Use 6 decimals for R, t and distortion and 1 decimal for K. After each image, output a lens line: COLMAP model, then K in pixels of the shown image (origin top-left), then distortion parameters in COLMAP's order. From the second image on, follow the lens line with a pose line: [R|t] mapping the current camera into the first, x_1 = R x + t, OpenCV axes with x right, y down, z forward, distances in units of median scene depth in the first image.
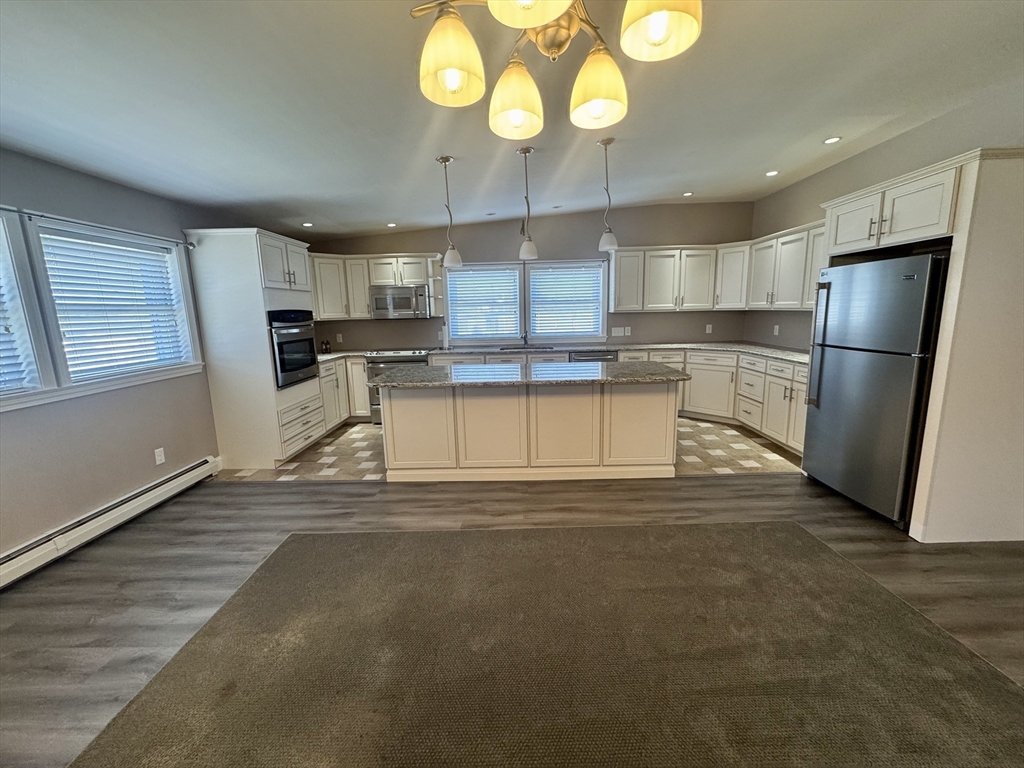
lens RADIAL K [[409.0, 0, 512.9], [0, 409.0, 380.8], [0, 0, 1]] dist [-0.001957, 0.000252]
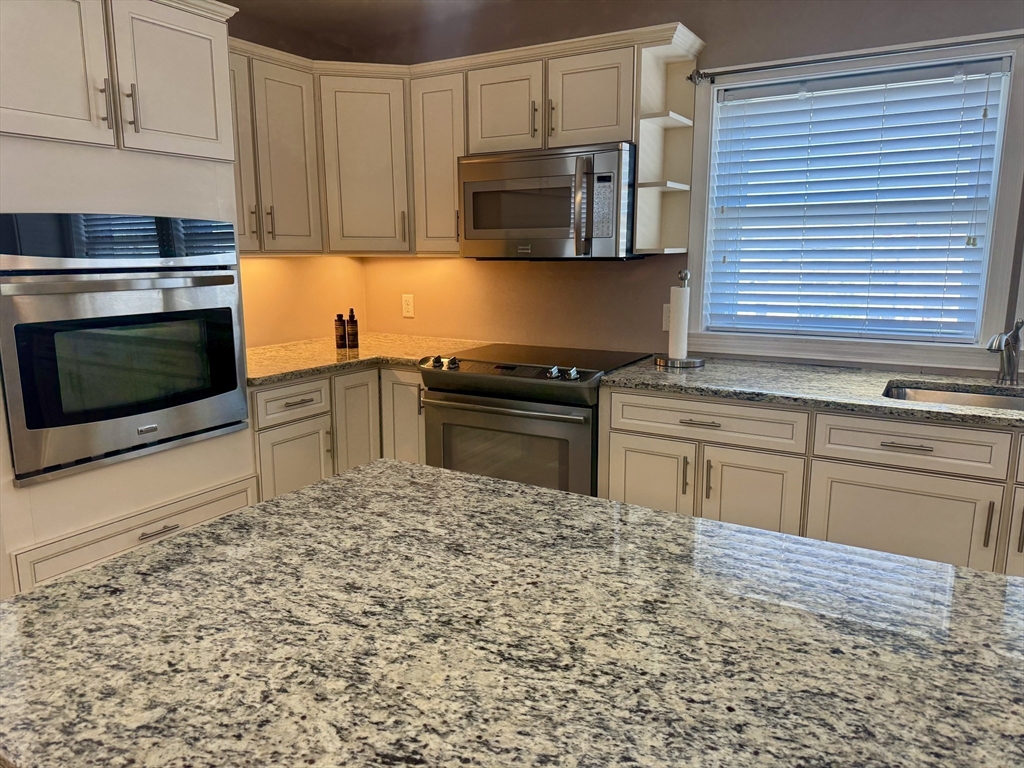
lens RADIAL K [[724.7, 0, 508.3], [0, 724.7, 384.1], [0, 0, 1]] dist [0.023005, -0.022227]
pose [[0.864193, 0.110833, -0.490802, -0.017621], [-0.102809, 0.993755, 0.043386, -0.109223], [0.492545, 0.012965, 0.870190, 0.714991]]
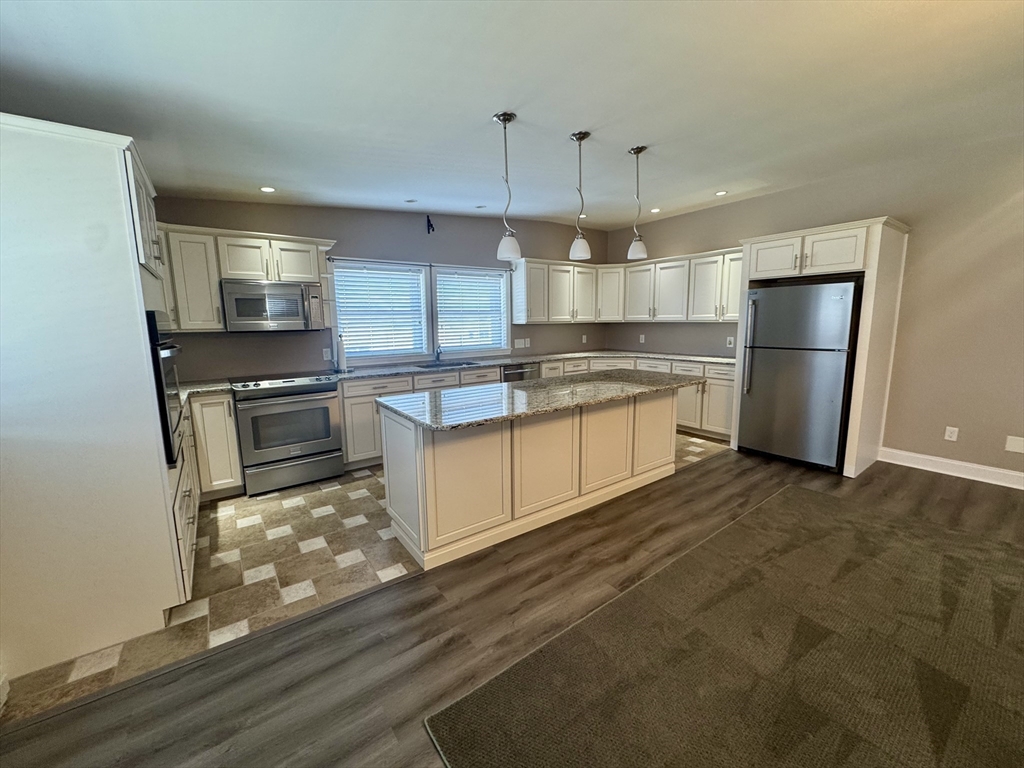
lens RADIAL K [[409.0, 0, 512.9], [0, 409.0, 380.3], [0, 0, 1]] dist [-0.001957, 0.000252]
pose [[0.800110, -0.075499, 0.595082, -0.527988], [0.098871, 0.995078, -0.006688, -0.040575], [-0.591648, 0.064188, 0.803637, 0.338489]]
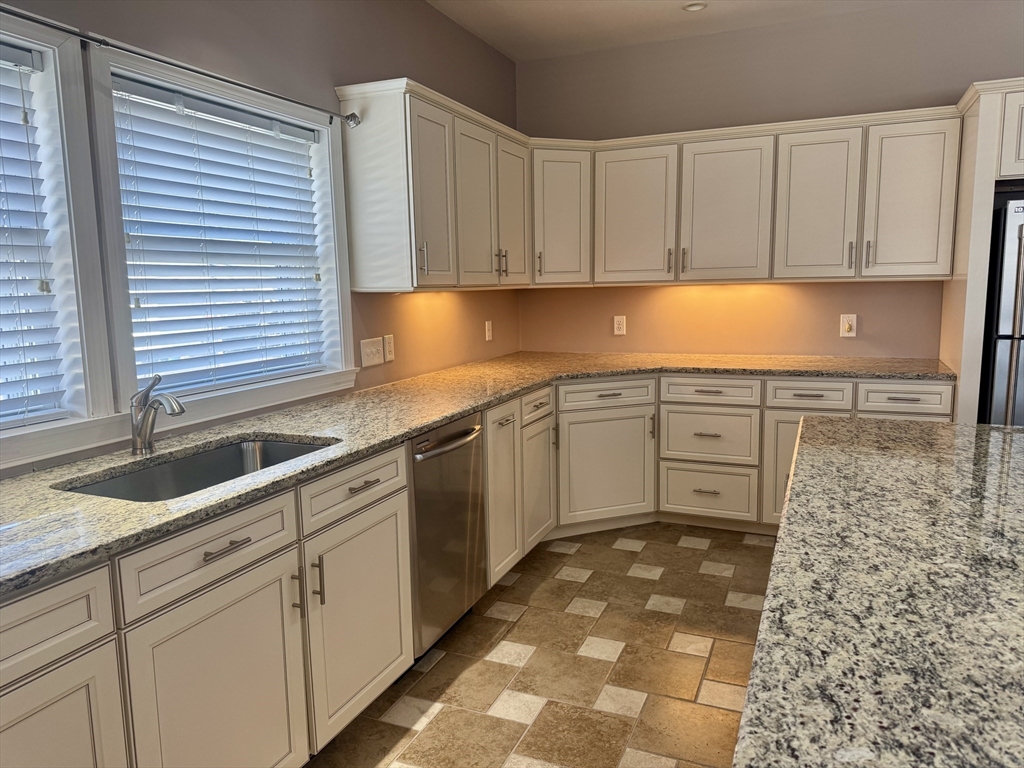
lens RADIAL K [[724.7, 0, 514.7], [0, 724.7, 390.2], [0, 0, 1]] dist [0.023005, -0.022227]
pose [[0.375422, -0.119193, 0.919158, -0.346102], [0.170927, 0.983591, 0.057735, -0.157343], [-0.910957, 0.135434, 0.389634, 1.026366]]
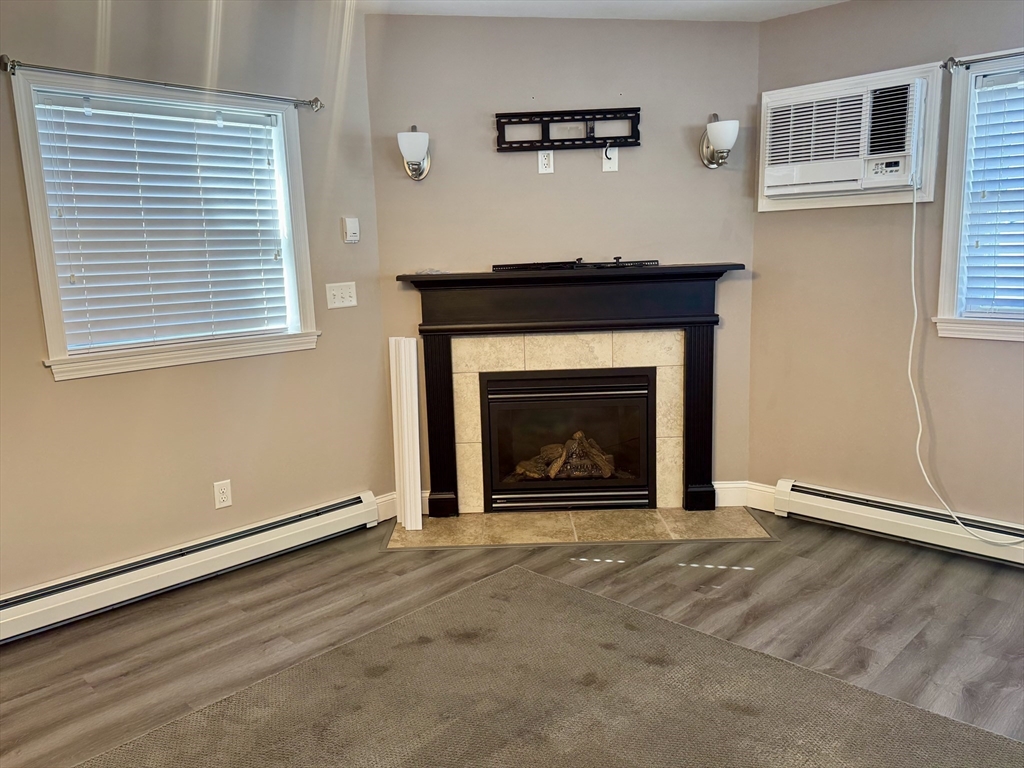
lens RADIAL K [[774.5, 0, 511.6], [0, 774.5, 400.4], [0, 0, 1]] dist [0.034368, -0.021885]
pose [[-0.695456, 0.187562, -0.693658, 0.220346], [-0.077262, 0.940218, 0.331693, -0.106496], [0.714402, 0.284271, -0.639389, 0.619699]]
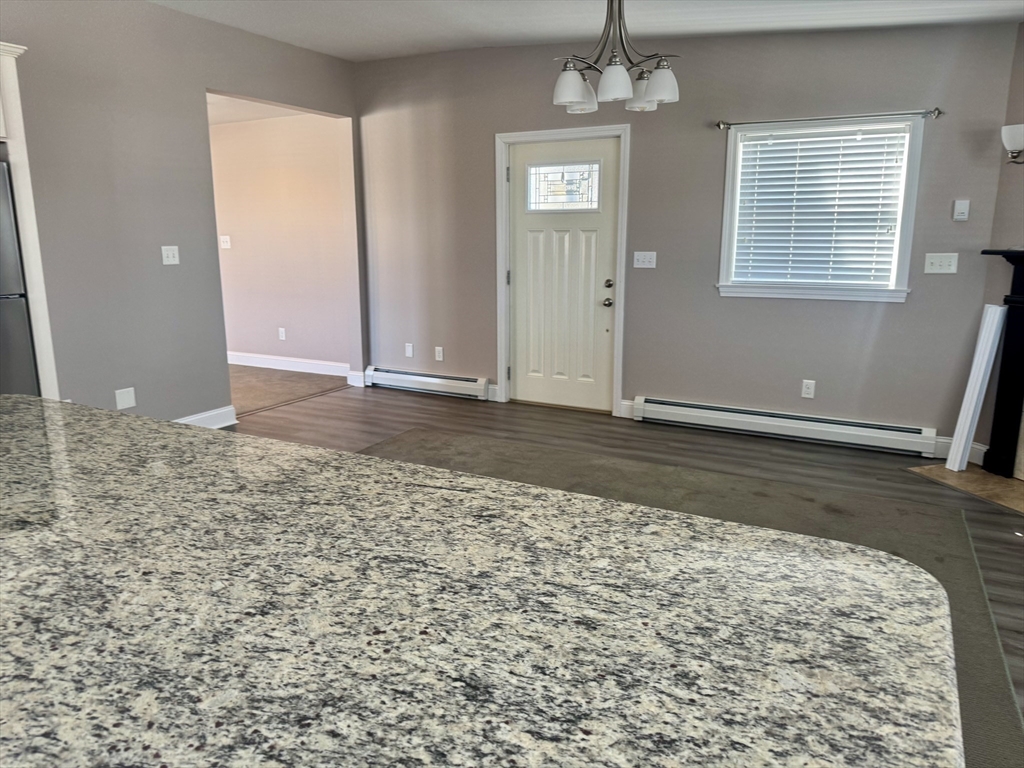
lens RADIAL K [[724.7, 0, 510.0], [0, 724.7, 390.0], [0, 0, 1]] dist [0.023005, -0.022227]
pose [[-0.887291, -0.072357, 0.455498, -0.276975], [0.104160, 0.930663, 0.350737, -0.174833], [-0.449294, 0.358651, -0.818233, 1.107635]]
